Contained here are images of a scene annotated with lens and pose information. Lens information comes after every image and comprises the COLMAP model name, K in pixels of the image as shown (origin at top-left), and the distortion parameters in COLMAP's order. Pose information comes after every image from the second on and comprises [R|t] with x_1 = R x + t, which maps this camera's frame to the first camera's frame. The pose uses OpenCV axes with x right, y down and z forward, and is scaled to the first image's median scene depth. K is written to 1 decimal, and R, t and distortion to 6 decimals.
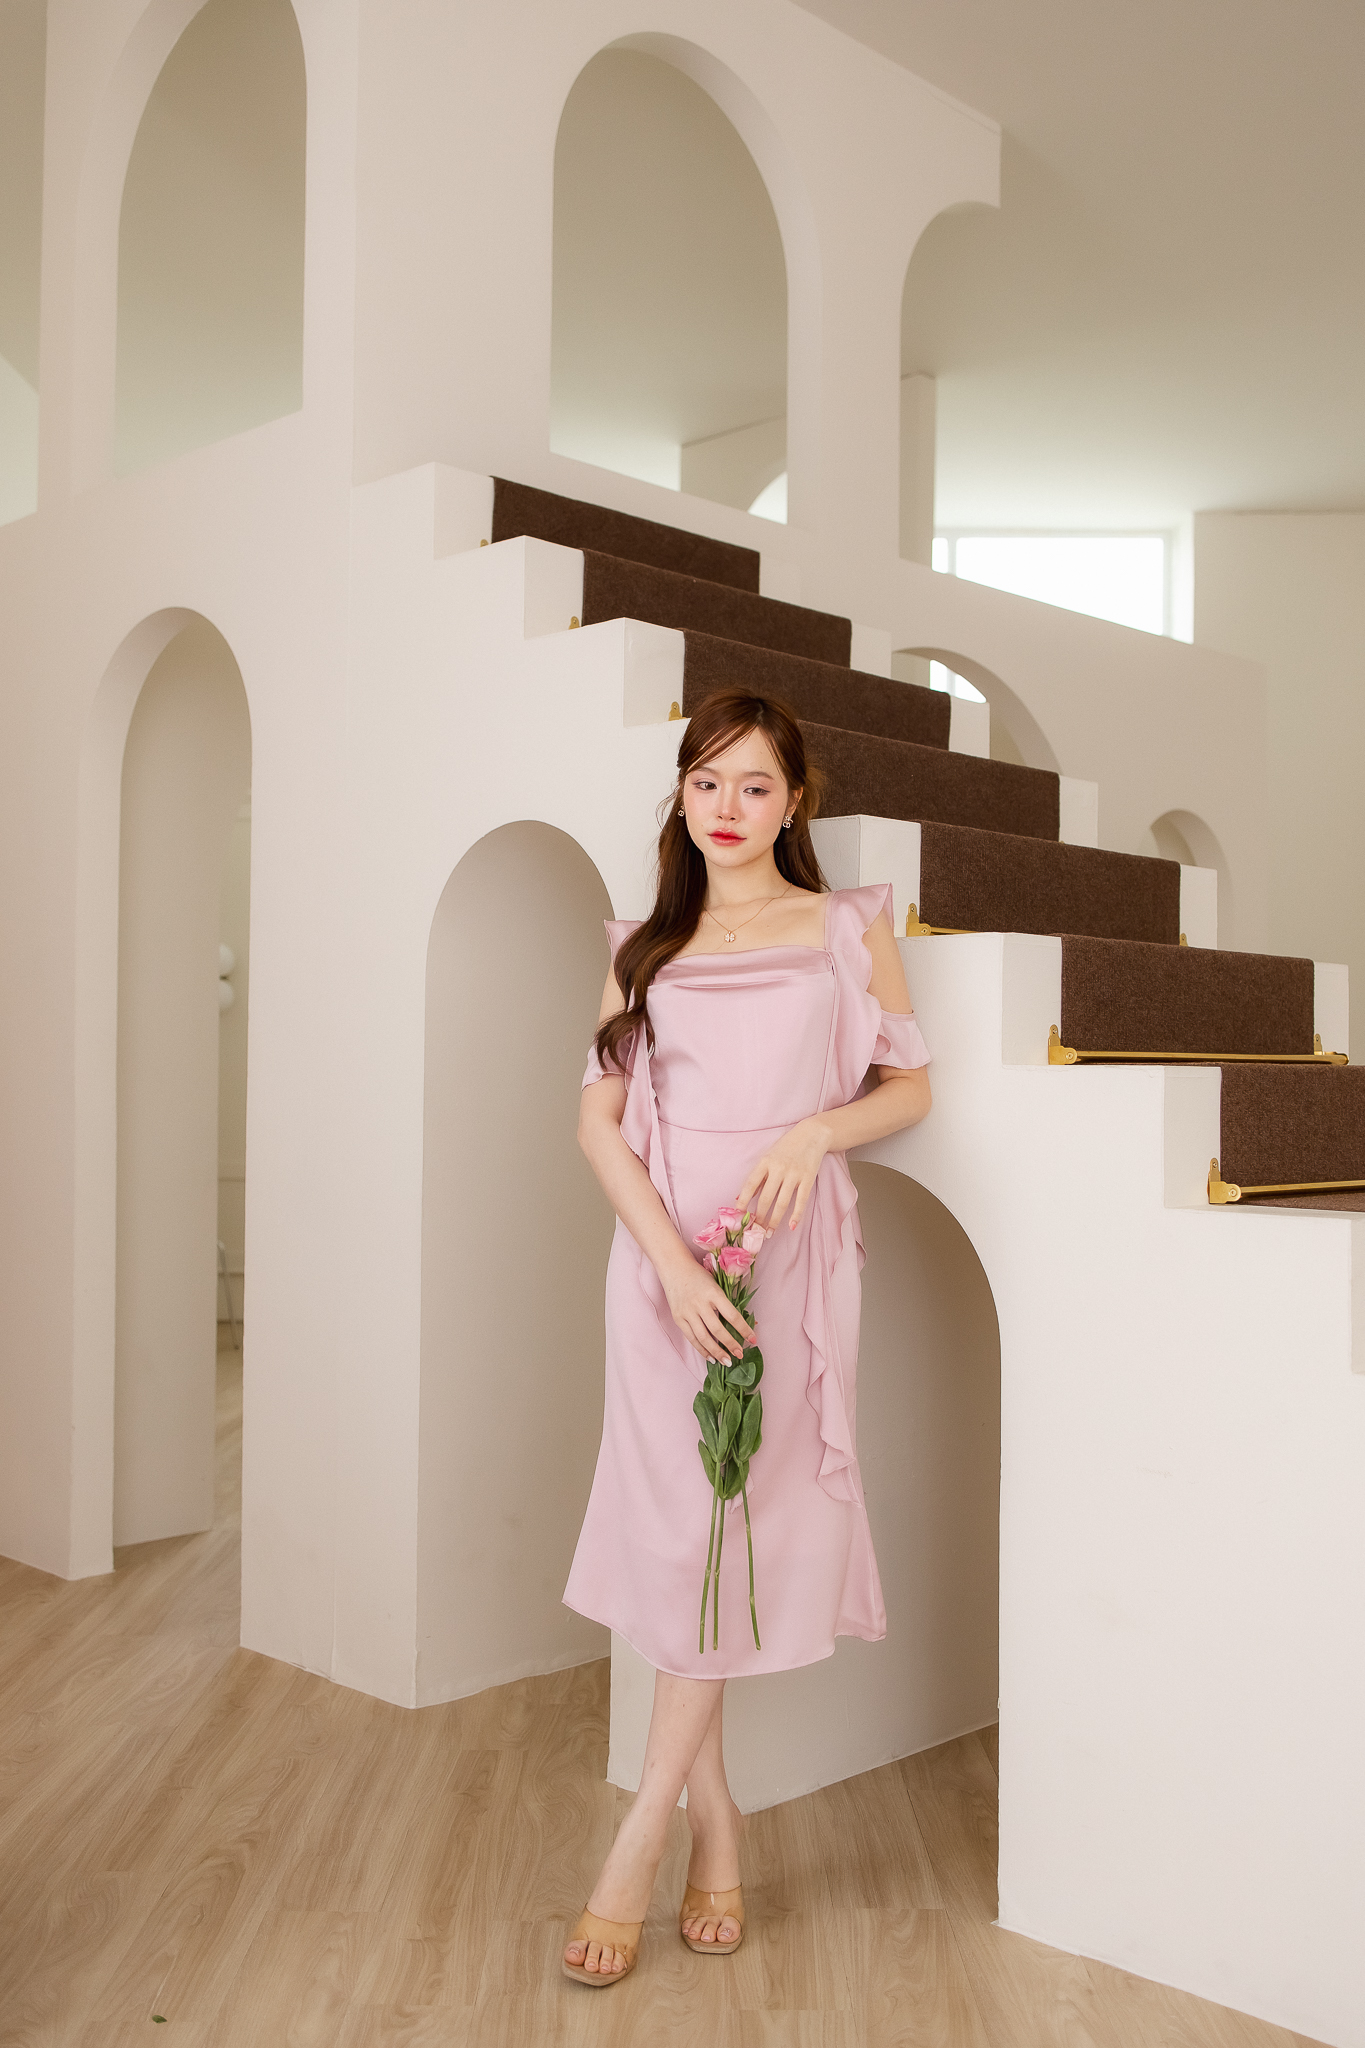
lens RADIAL K [[2027.0, 0, 682.5], [0, 2027.0, 1024.0], [0, 0, 1]] dist [-0.002143, 0.018372]
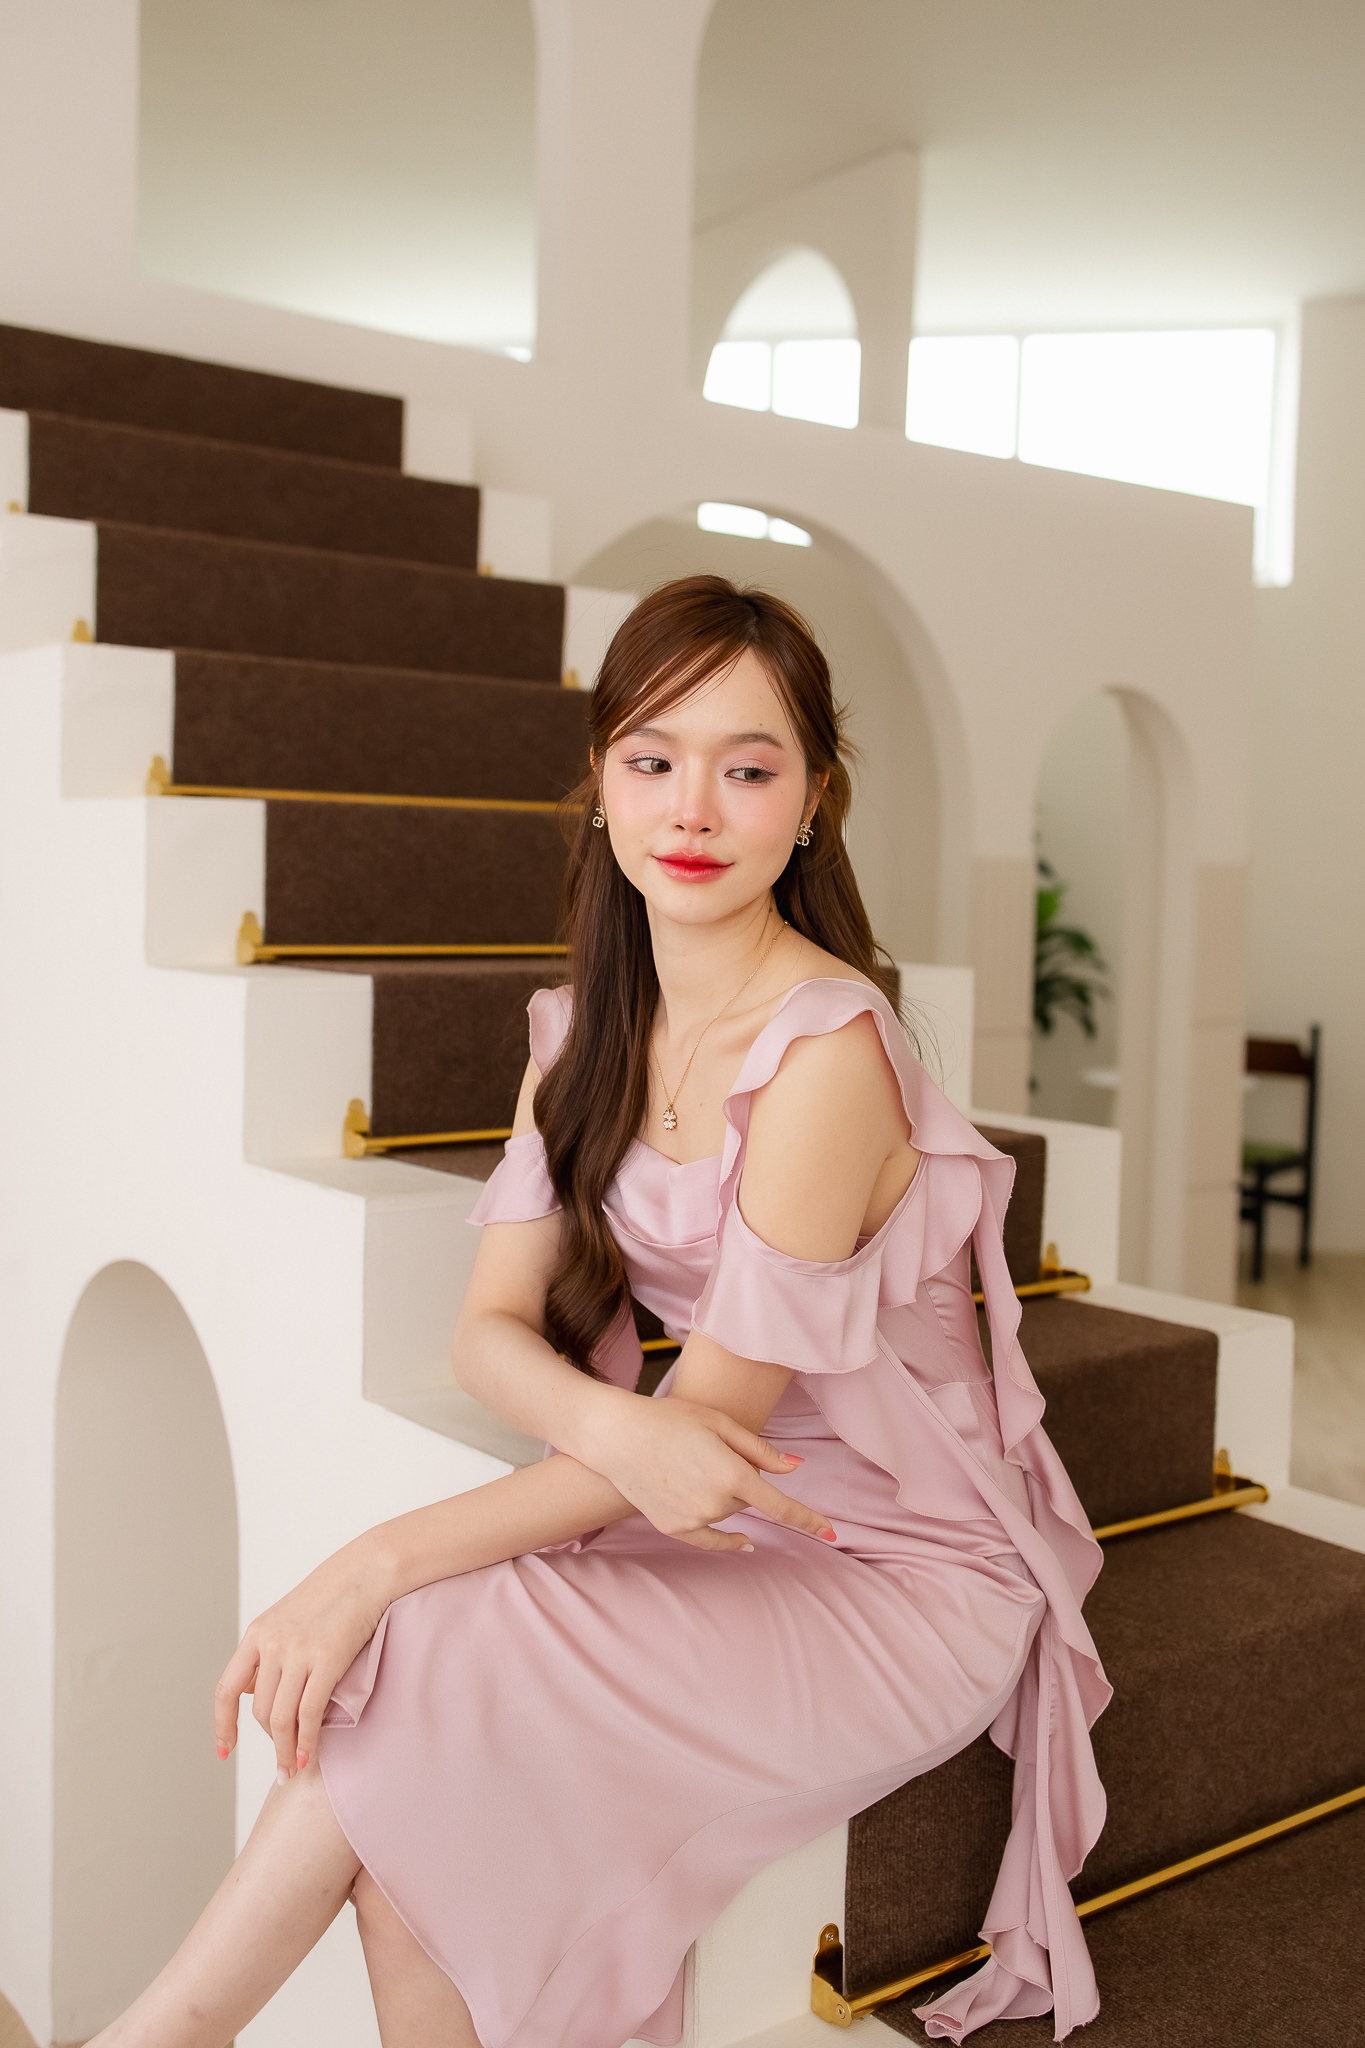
lens RADIAL K [[2041.8, 0, 682.5], [0, 2041.8, 1024.0], [0, 0, 1]] dist [0.000829, 0.014079]
pose [[0.990026, 0.023280, -0.138951, 0.335072], [-0.010371, 0.995620, 0.092913, -0.079553], [0.140505, -0.090545, 0.985931, 0.247994]]
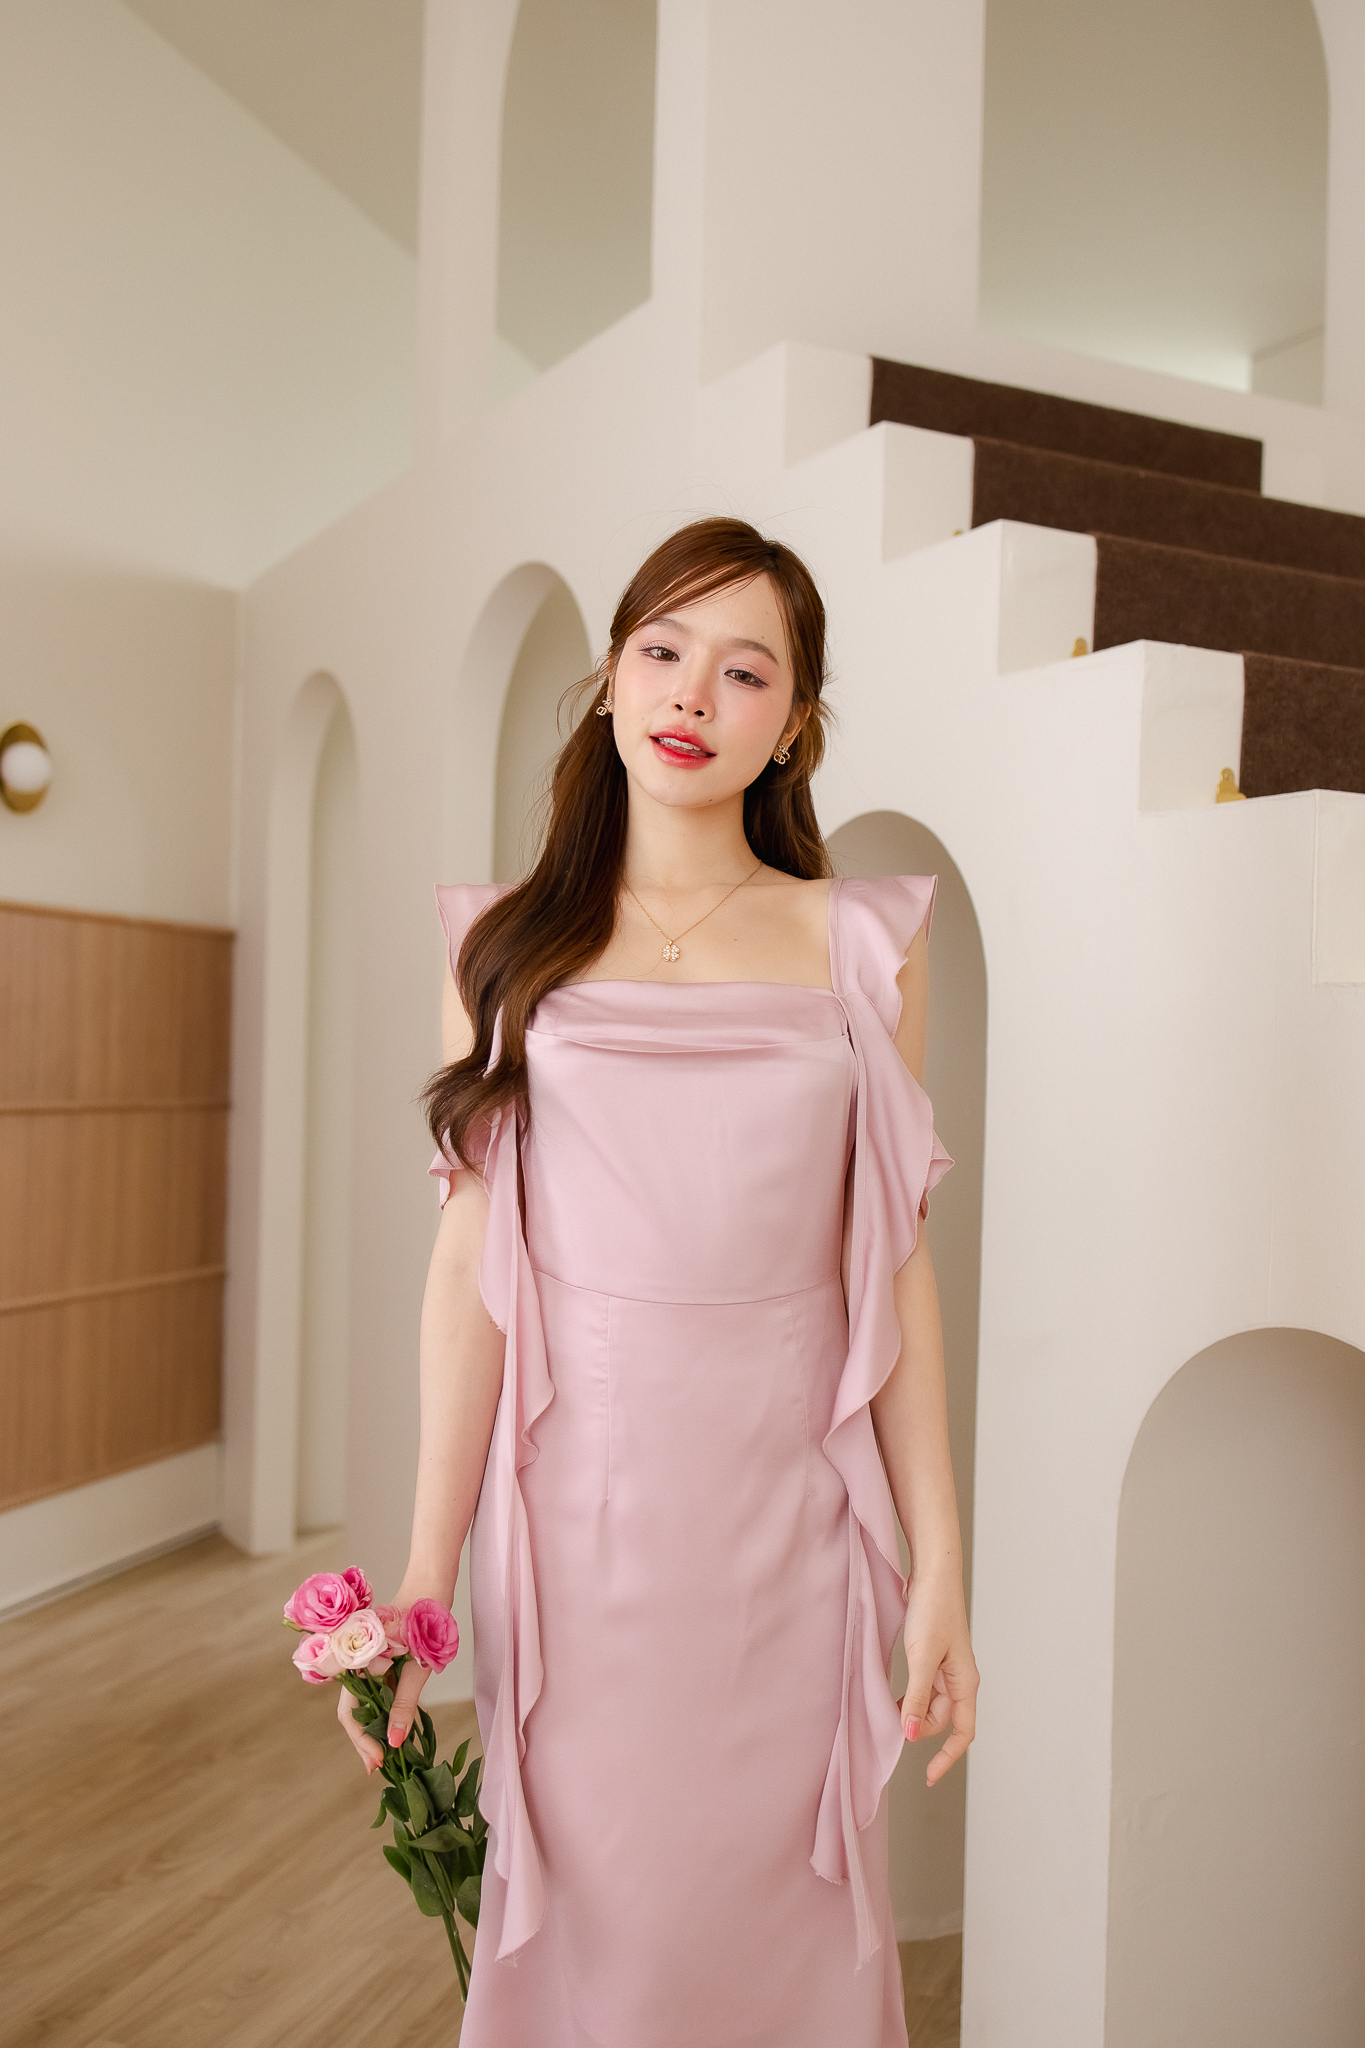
lens RADIAL K [[2043.0, 0, 672.3], [0, 2043.0, 1025.3], [0, 0, 1]] dist [0.002597, 0.004019]
pose [[0.952235, 0.011043, -0.305166, 0.079465], [-0.009747, 0.999936, 0.005770, -0.026154], [0.305211, -0.002520, 0.952282, 0.276160]]
